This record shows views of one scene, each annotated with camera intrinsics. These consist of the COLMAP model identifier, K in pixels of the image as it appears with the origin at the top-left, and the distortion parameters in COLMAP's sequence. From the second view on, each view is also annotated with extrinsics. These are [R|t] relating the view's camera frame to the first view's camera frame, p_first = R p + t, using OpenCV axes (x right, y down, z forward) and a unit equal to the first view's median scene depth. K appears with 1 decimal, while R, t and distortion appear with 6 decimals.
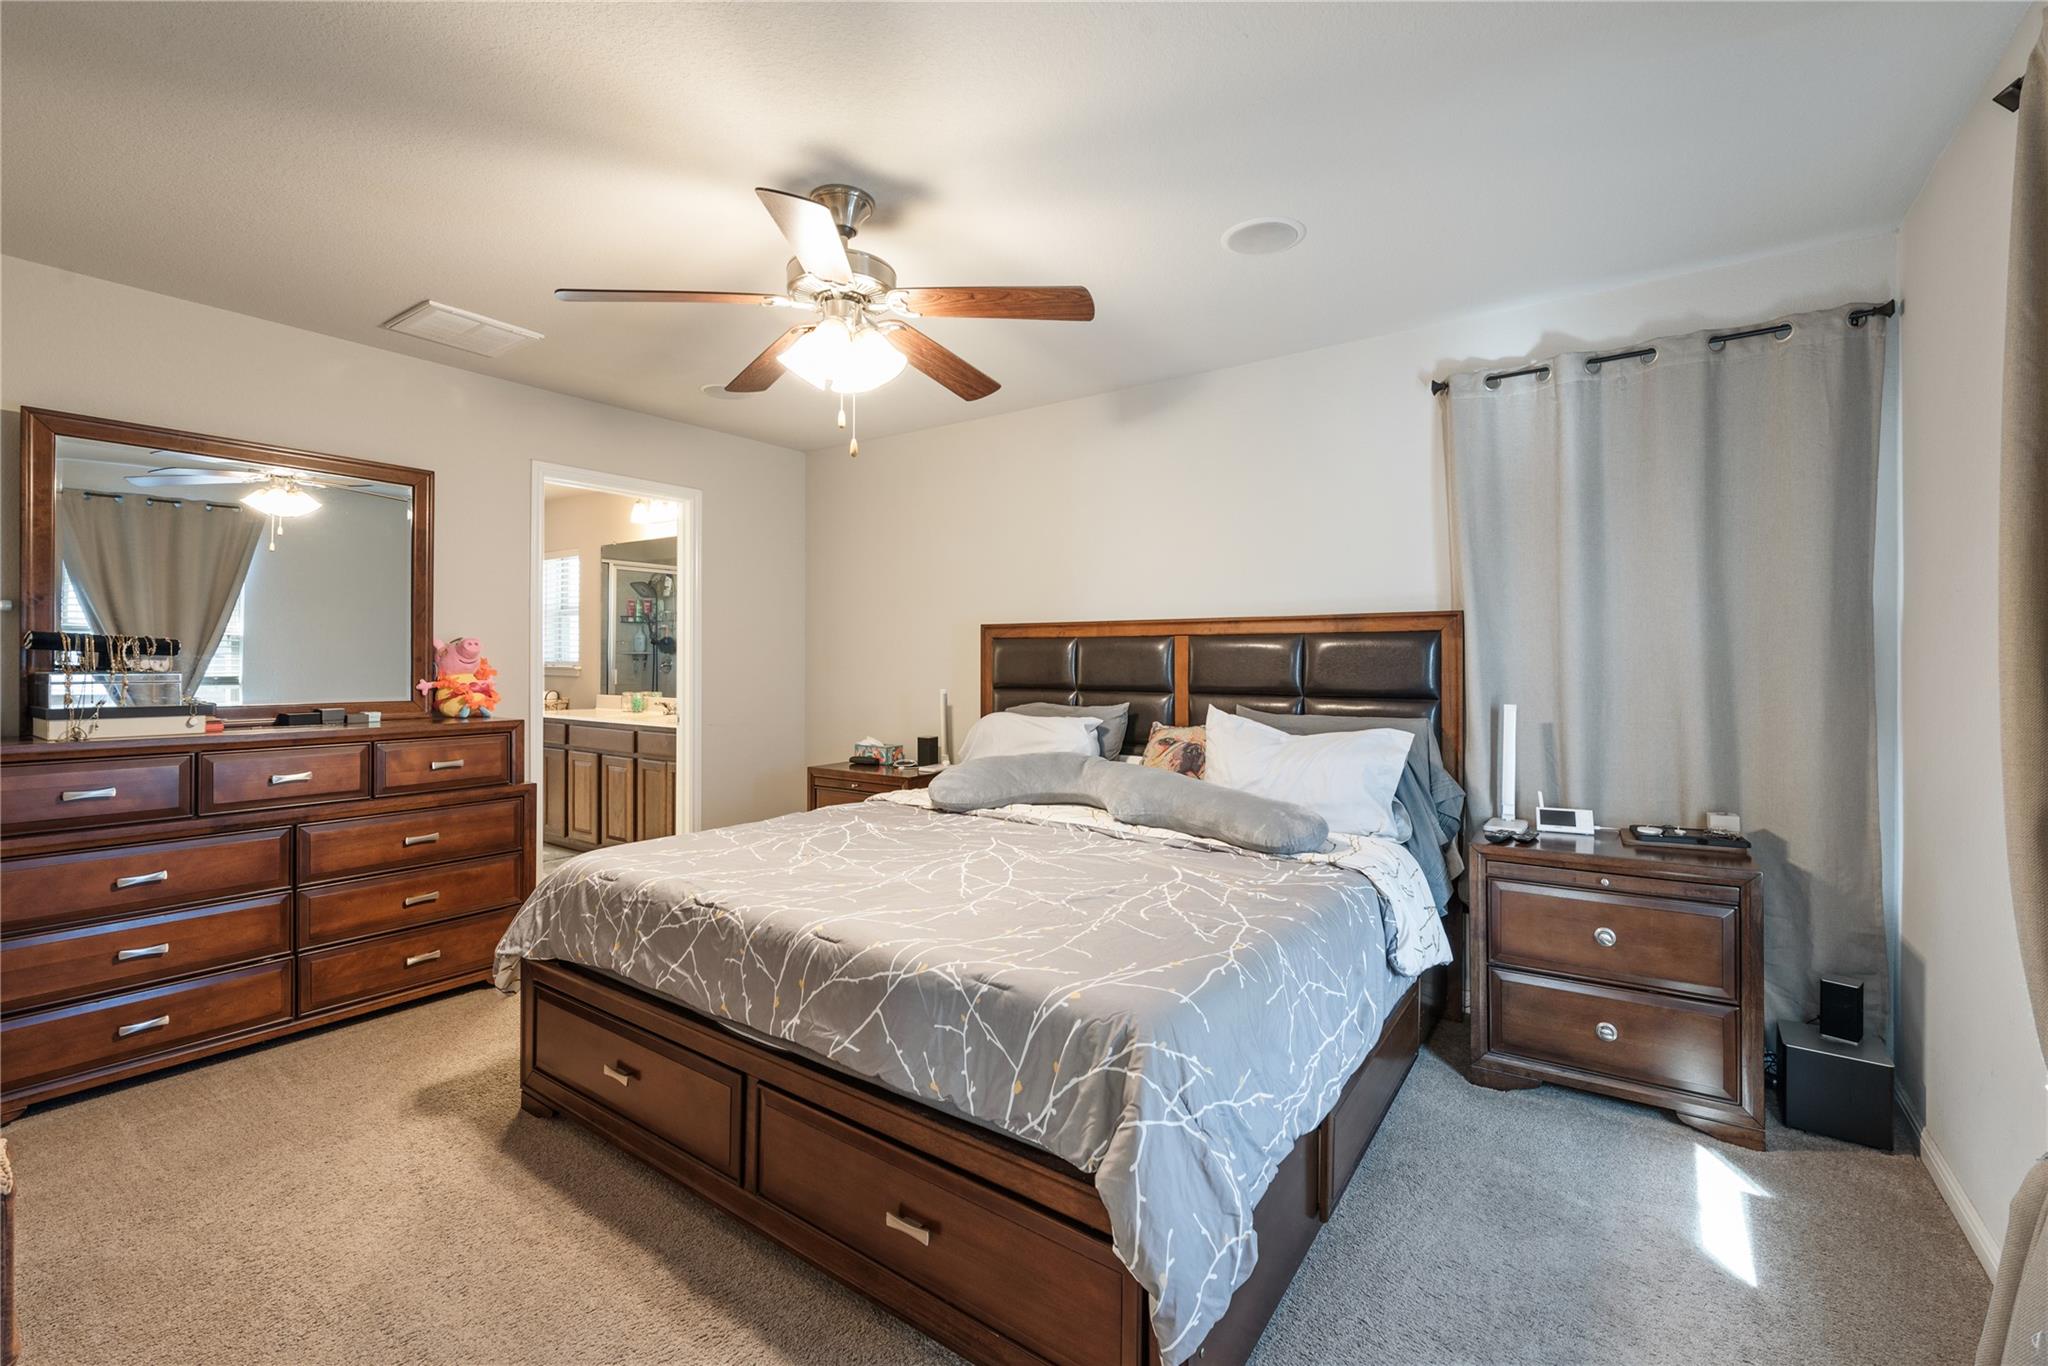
lens RADIAL K [[873.6, 0, 1025.3], [0, 873.6, 662.4], [0, 0, 1]] dist [0.000242, 0.000007]
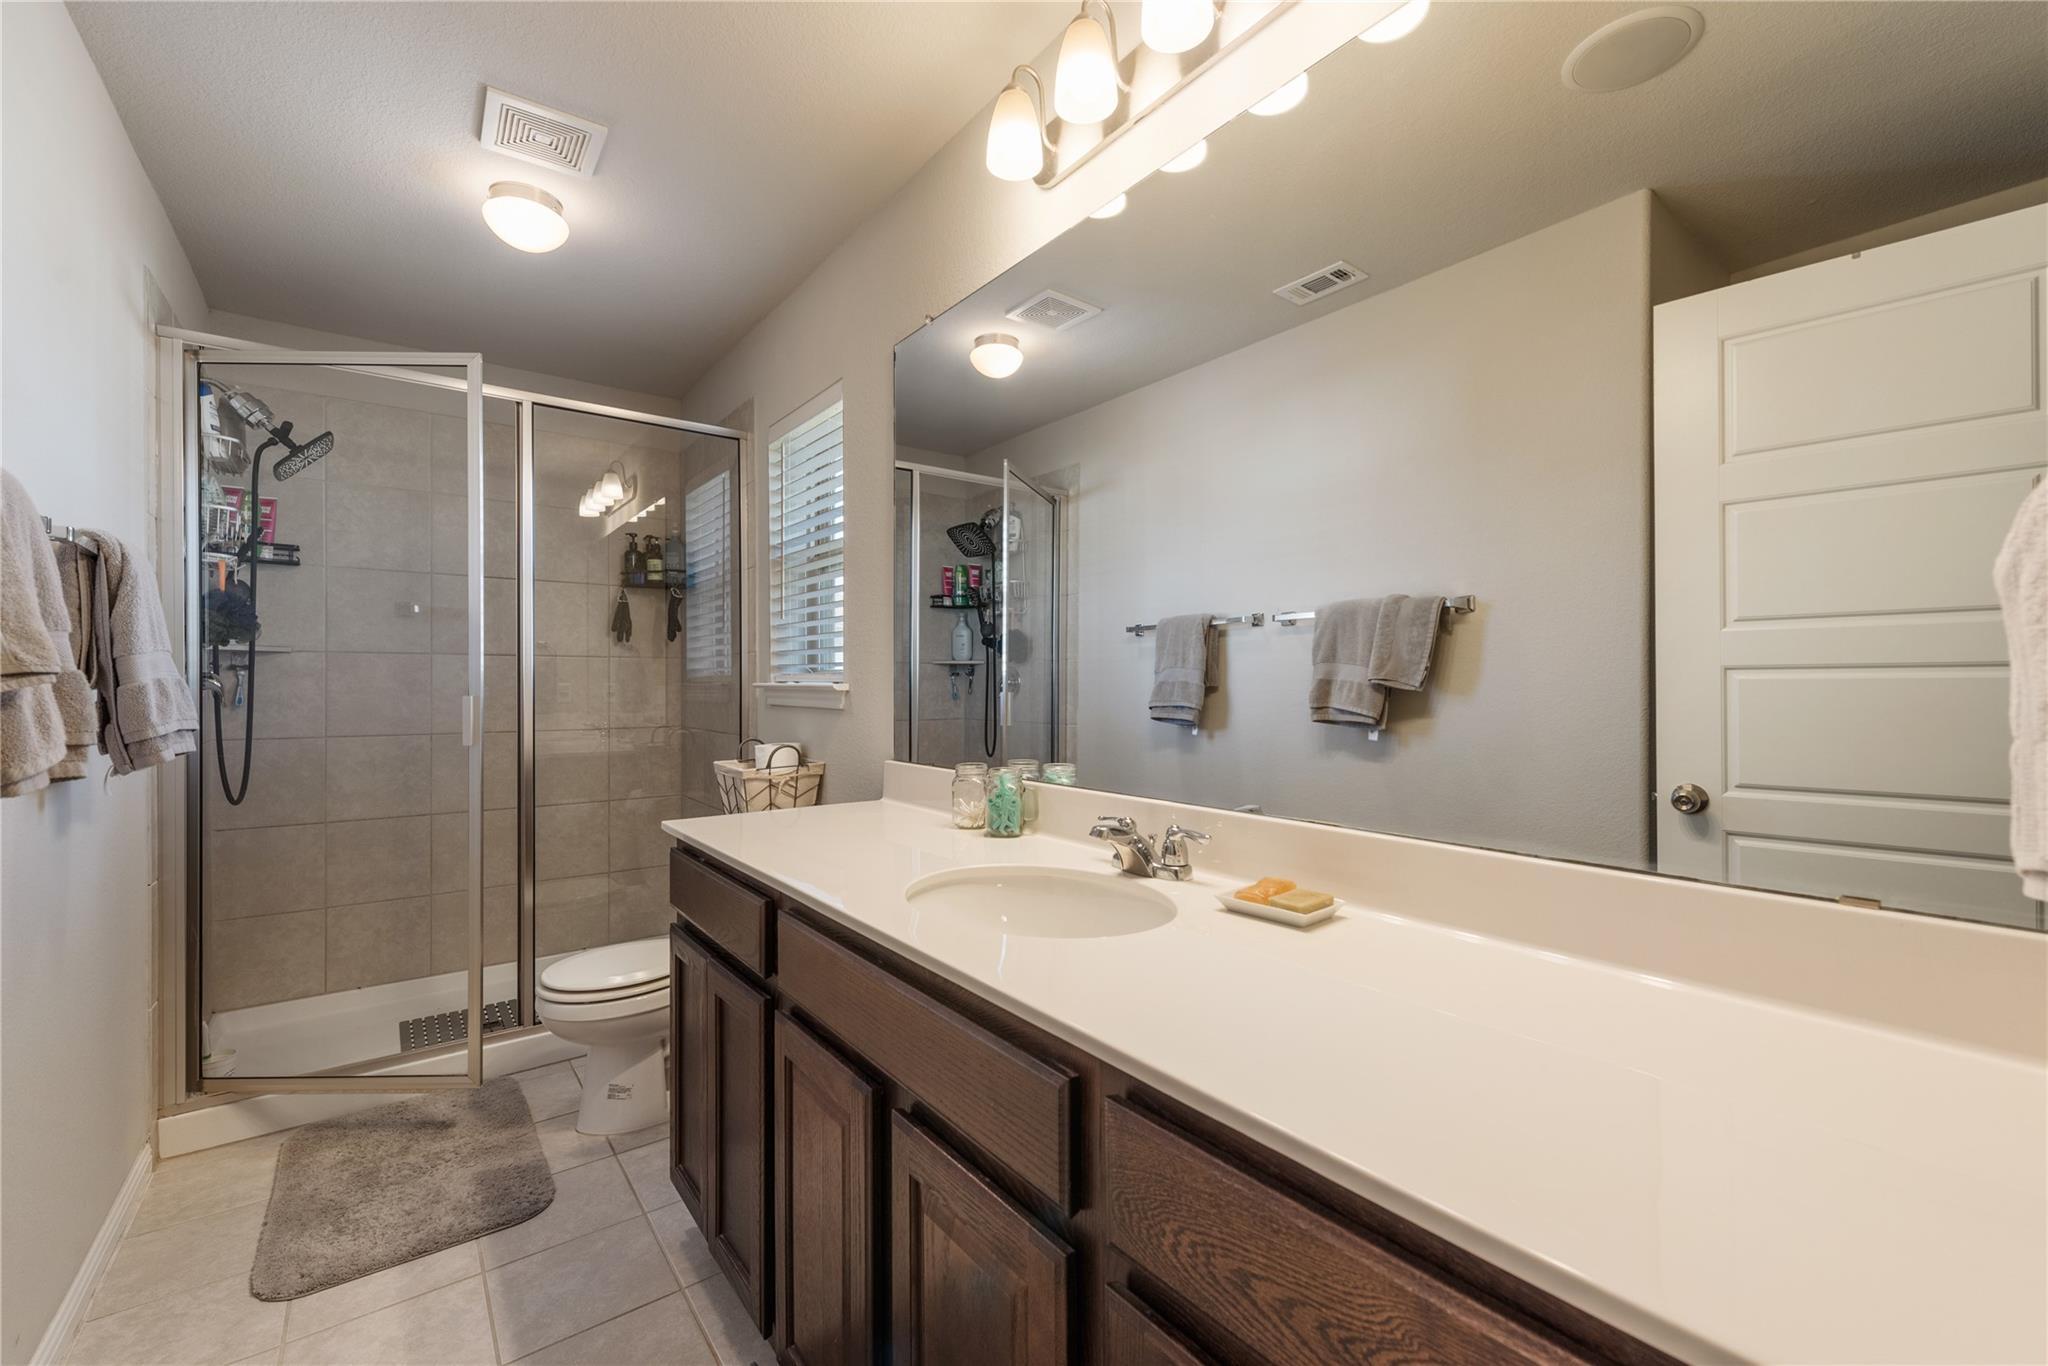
lens RADIAL K [[850.7, 0, 1023.3], [0, 850.7, 686.9], [0, 0, 1]] dist [0.000763, -0.000051]
pose [[0.951758, -0.010683, -0.306664, -0.243272], [0.011338, 0.999936, 0.000356, 0.005050], [0.306640, -0.003816, 0.951818, 0.506717]]
